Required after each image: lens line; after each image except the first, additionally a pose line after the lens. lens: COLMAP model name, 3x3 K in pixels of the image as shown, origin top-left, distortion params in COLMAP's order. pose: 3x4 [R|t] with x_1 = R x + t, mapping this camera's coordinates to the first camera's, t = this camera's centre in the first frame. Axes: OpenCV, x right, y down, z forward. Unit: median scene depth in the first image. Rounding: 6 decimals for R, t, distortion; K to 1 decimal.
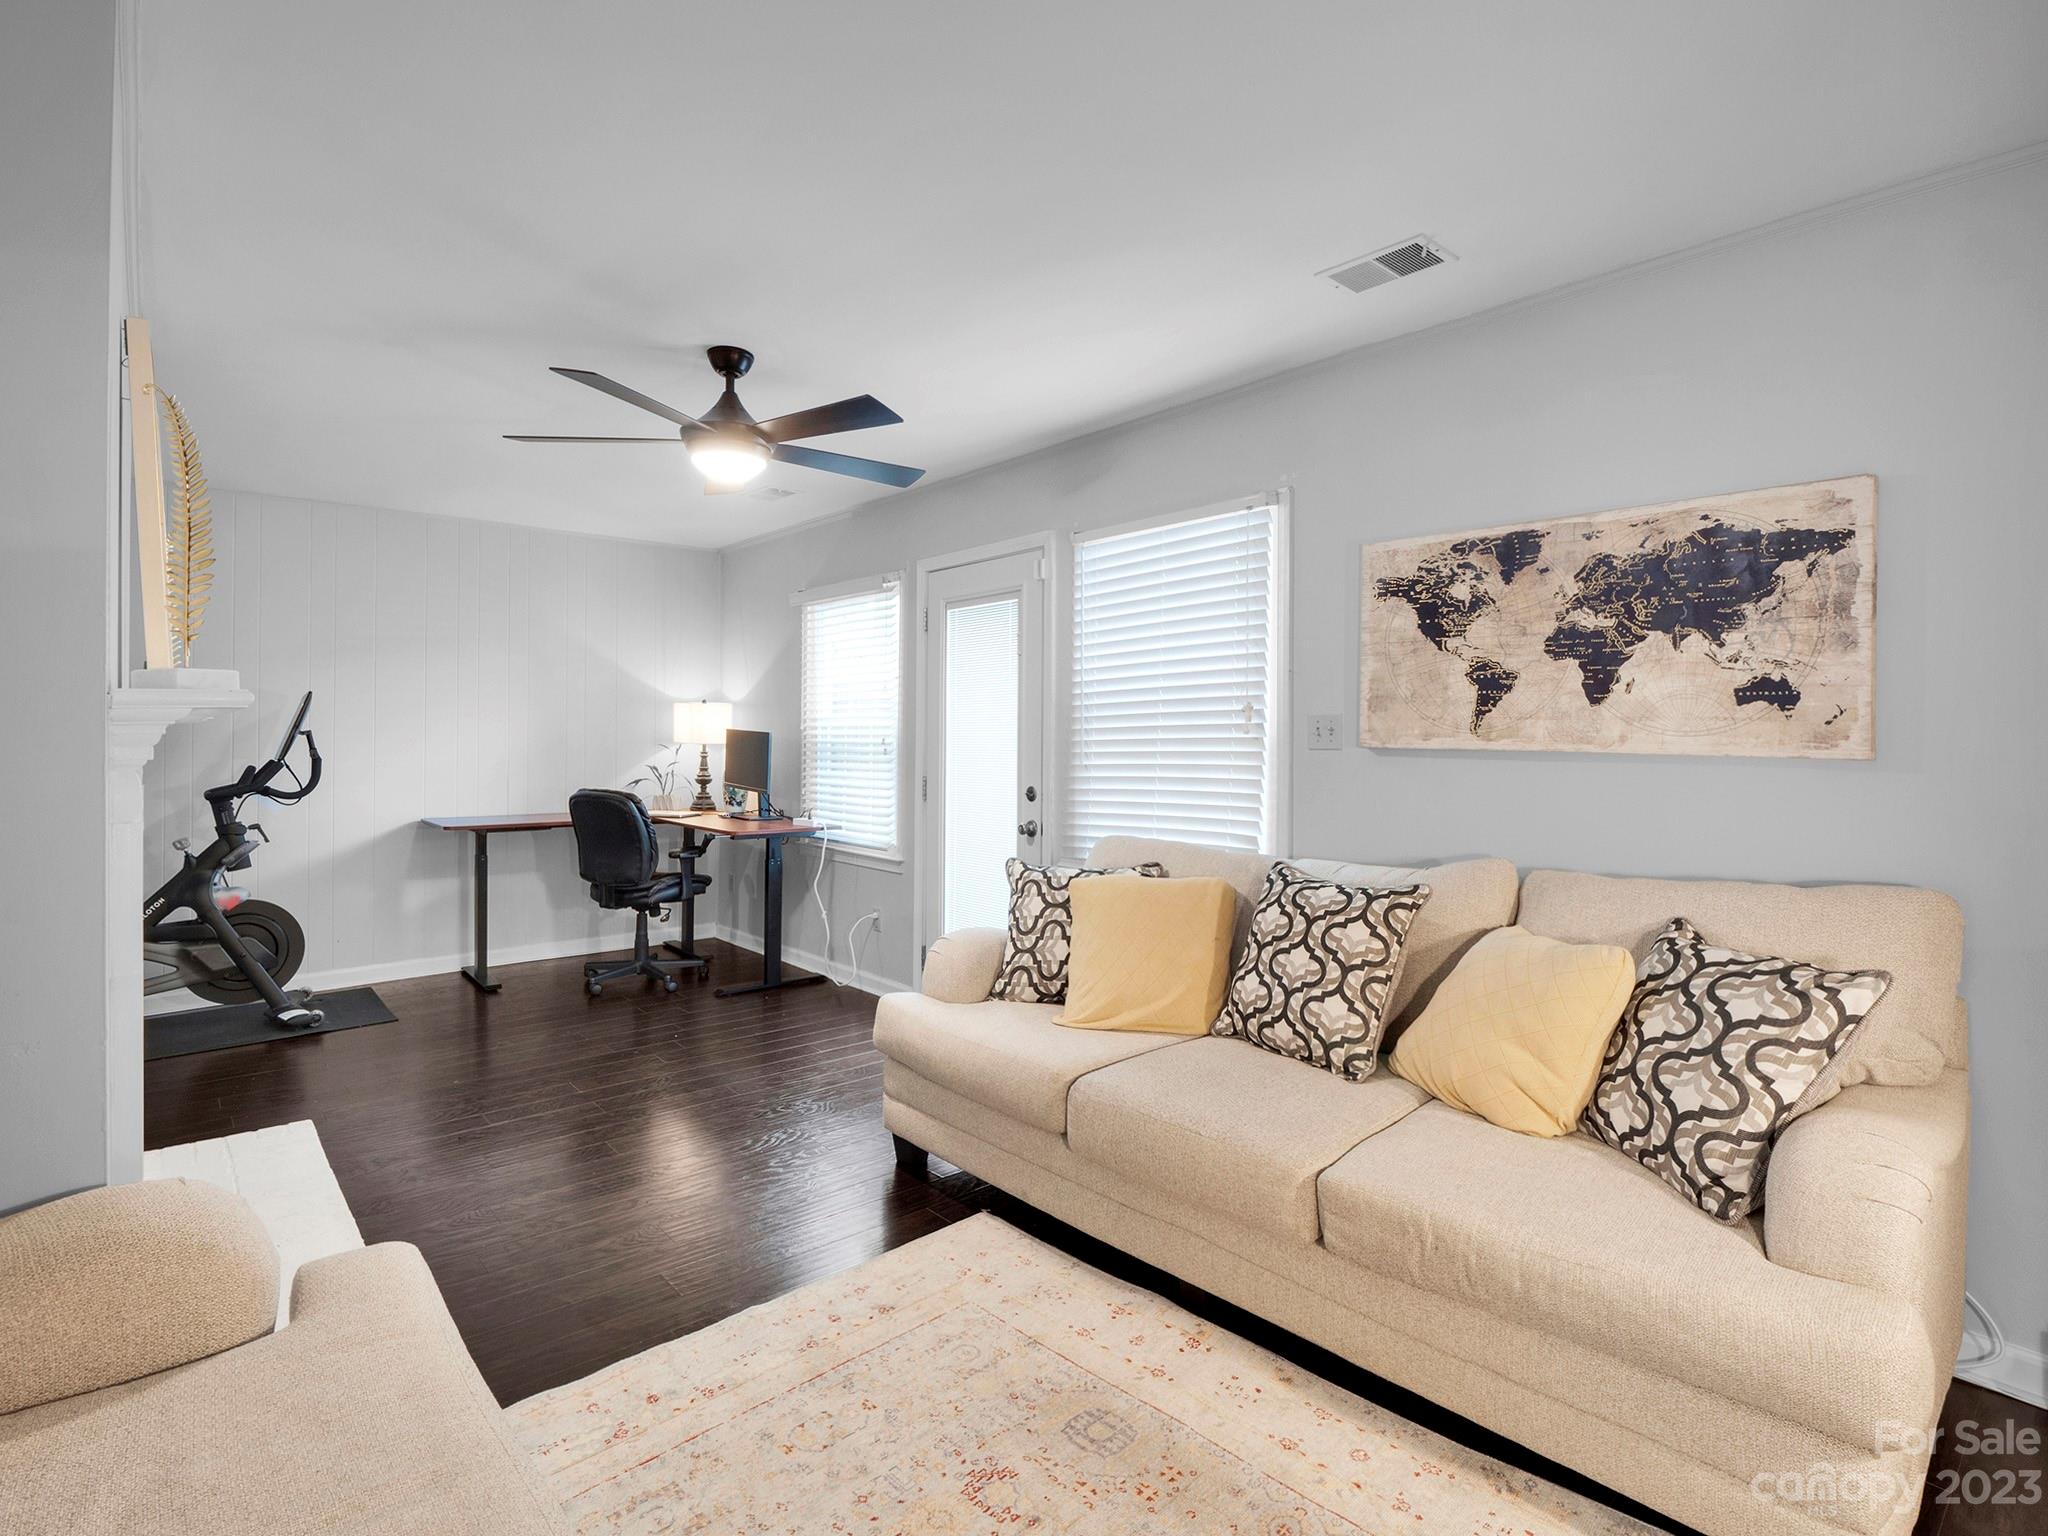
lens RADIAL K [[1011.4, 0, 1052.1], [0, 1011.4, 761.6], [0, 0, 1]] dist [-0.020160, -0.000115]
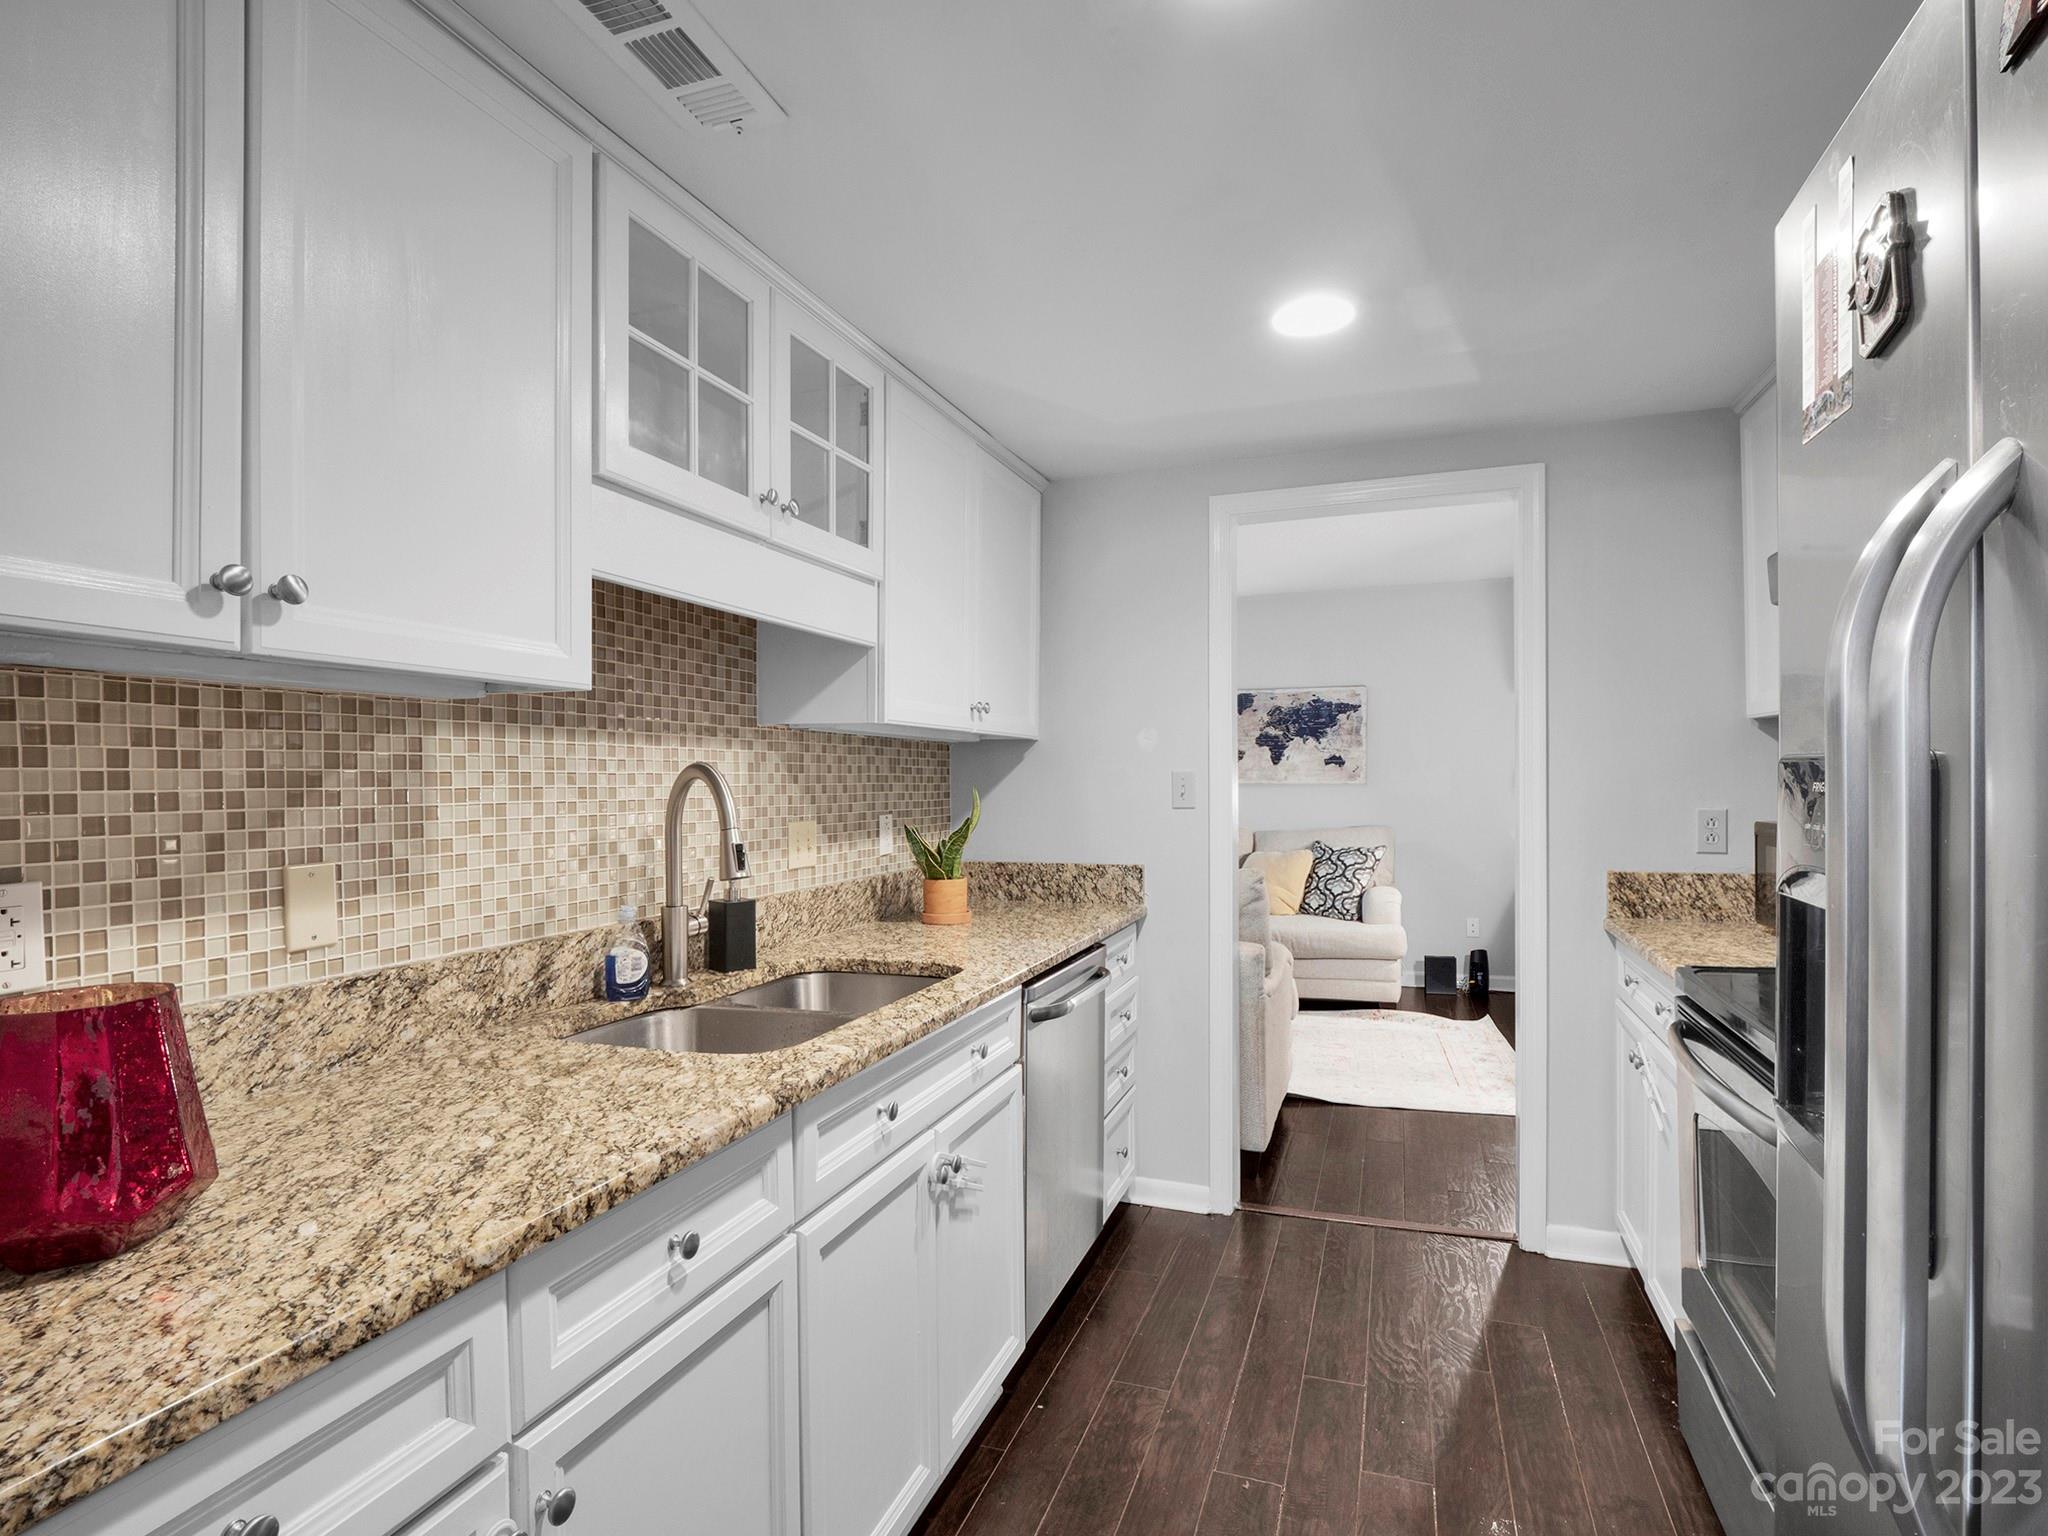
lens RADIAL K [[1020.8, 0, 1037.4], [0, 1020.8, 823.2], [0, 0, 1]] dist [-0.002396, -0.000488]
pose [[0.878552, -0.033984, 0.476436, -1.361387], [0.026776, 0.999401, 0.021912, 0.020002], [-0.476895, -0.006494, 0.878936, -1.093060]]
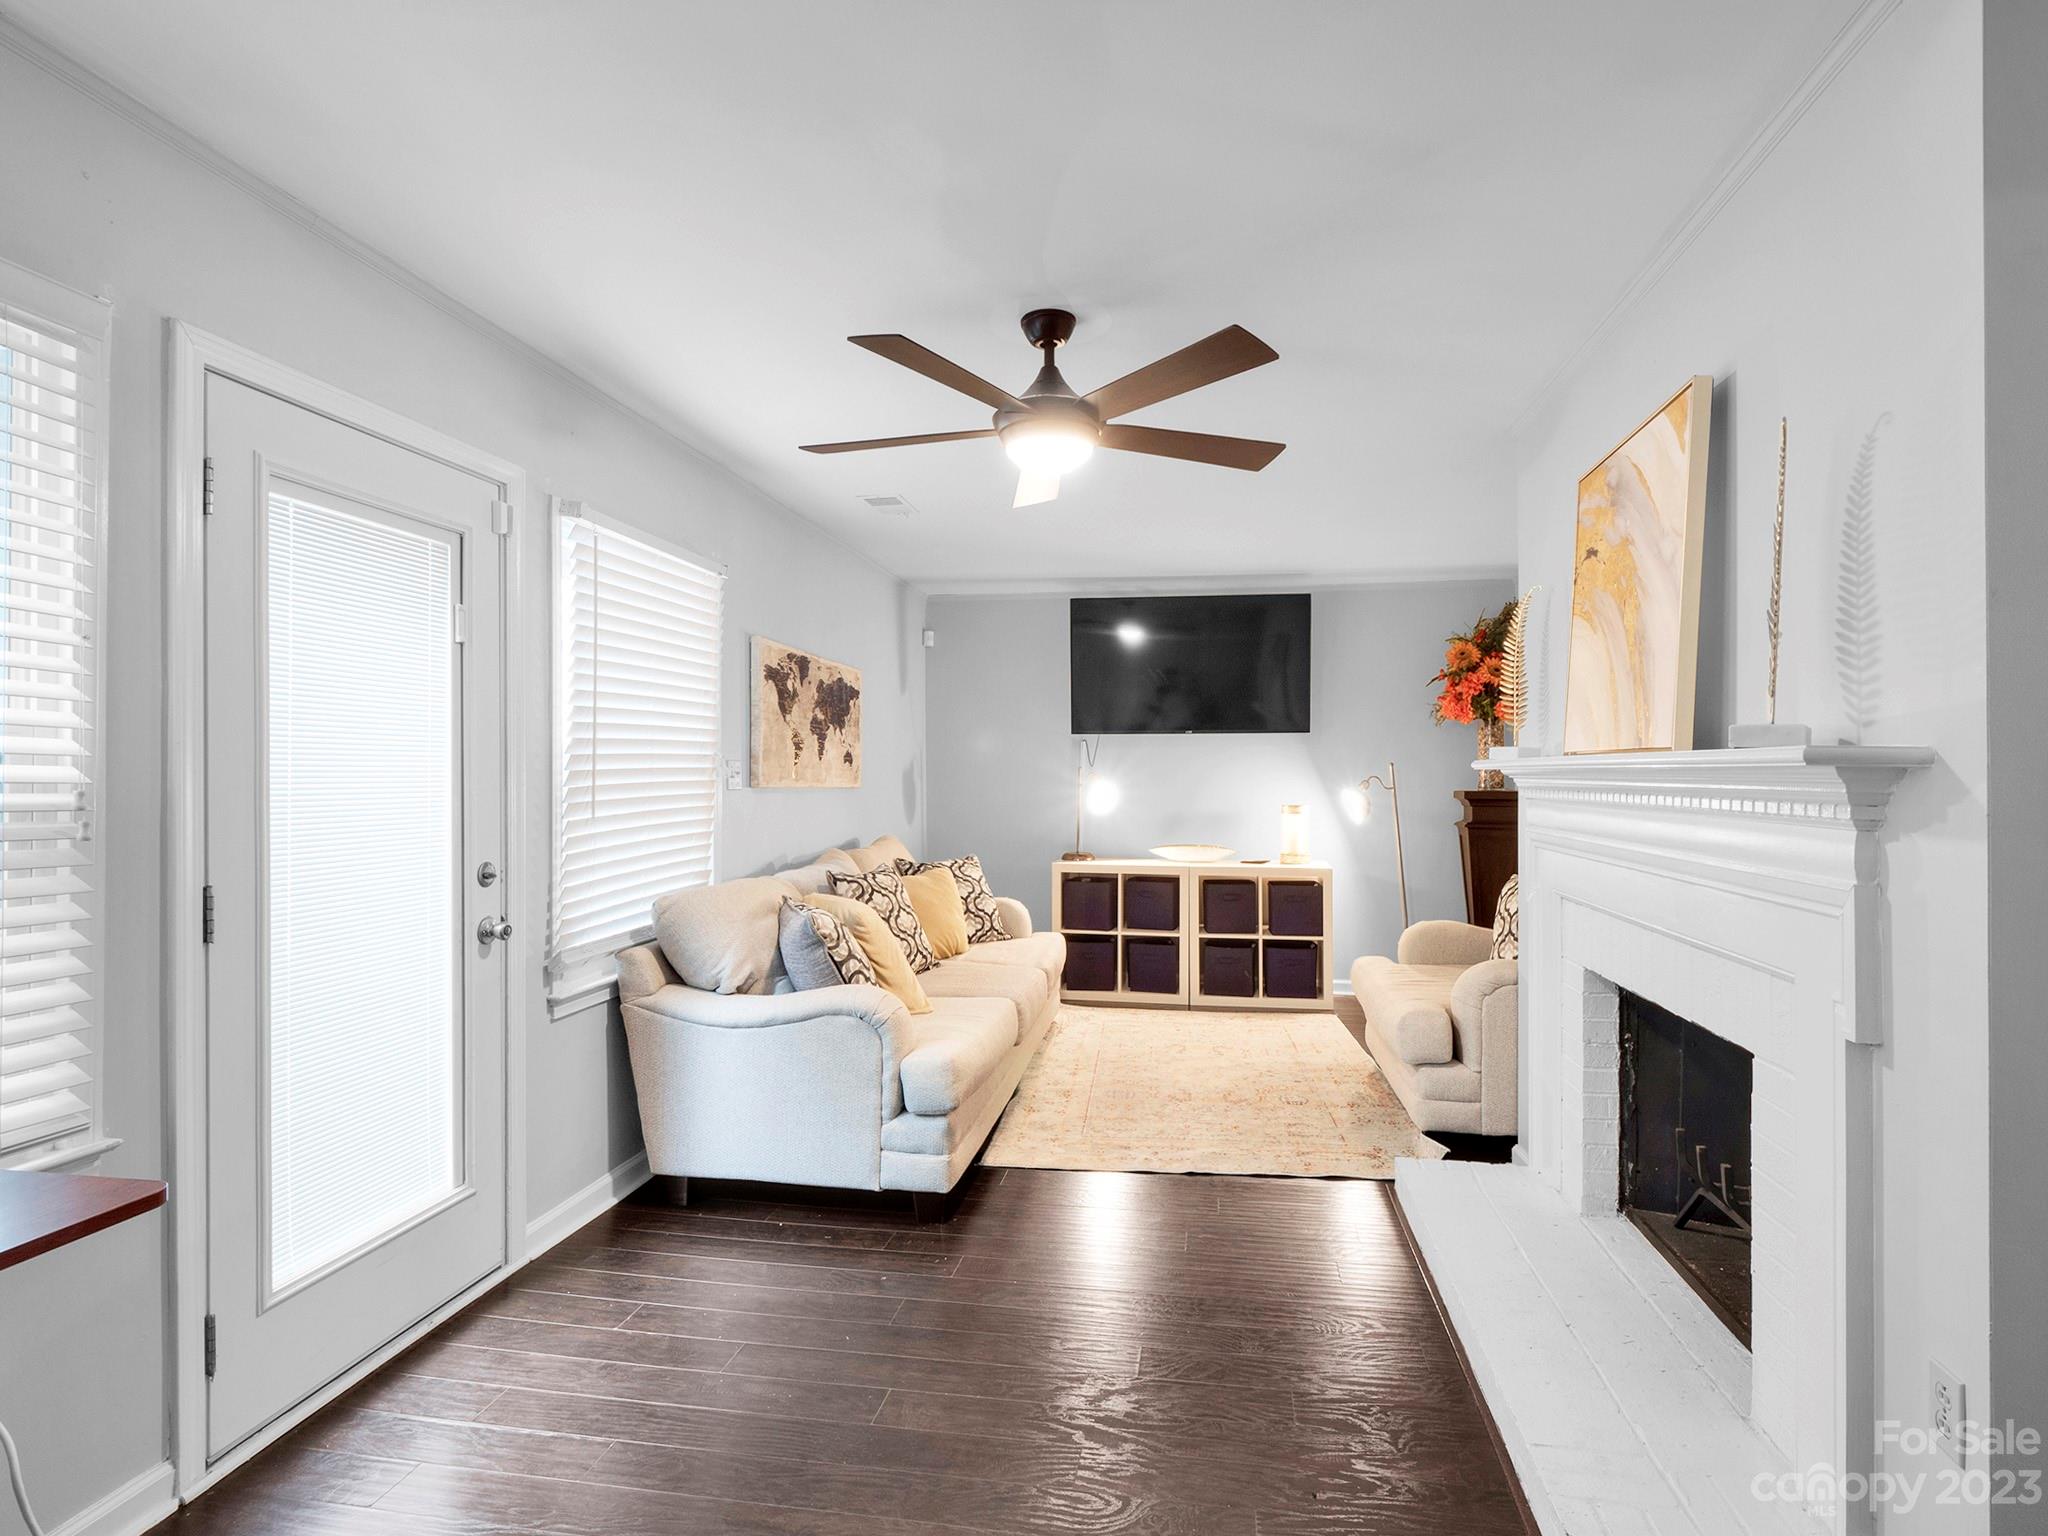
lens RADIAL K [[1011.4, 0, 1052.1], [0, 1011.4, 761.6], [0, 0, 1]] dist [-0.020160, -0.000115]
pose [[-0.621030, 0.006148, 0.783762, -1.302350], [0.014934, 0.999881, 0.003990, -0.062637], [-0.783644, 0.014182, -0.621048, 2.019522]]
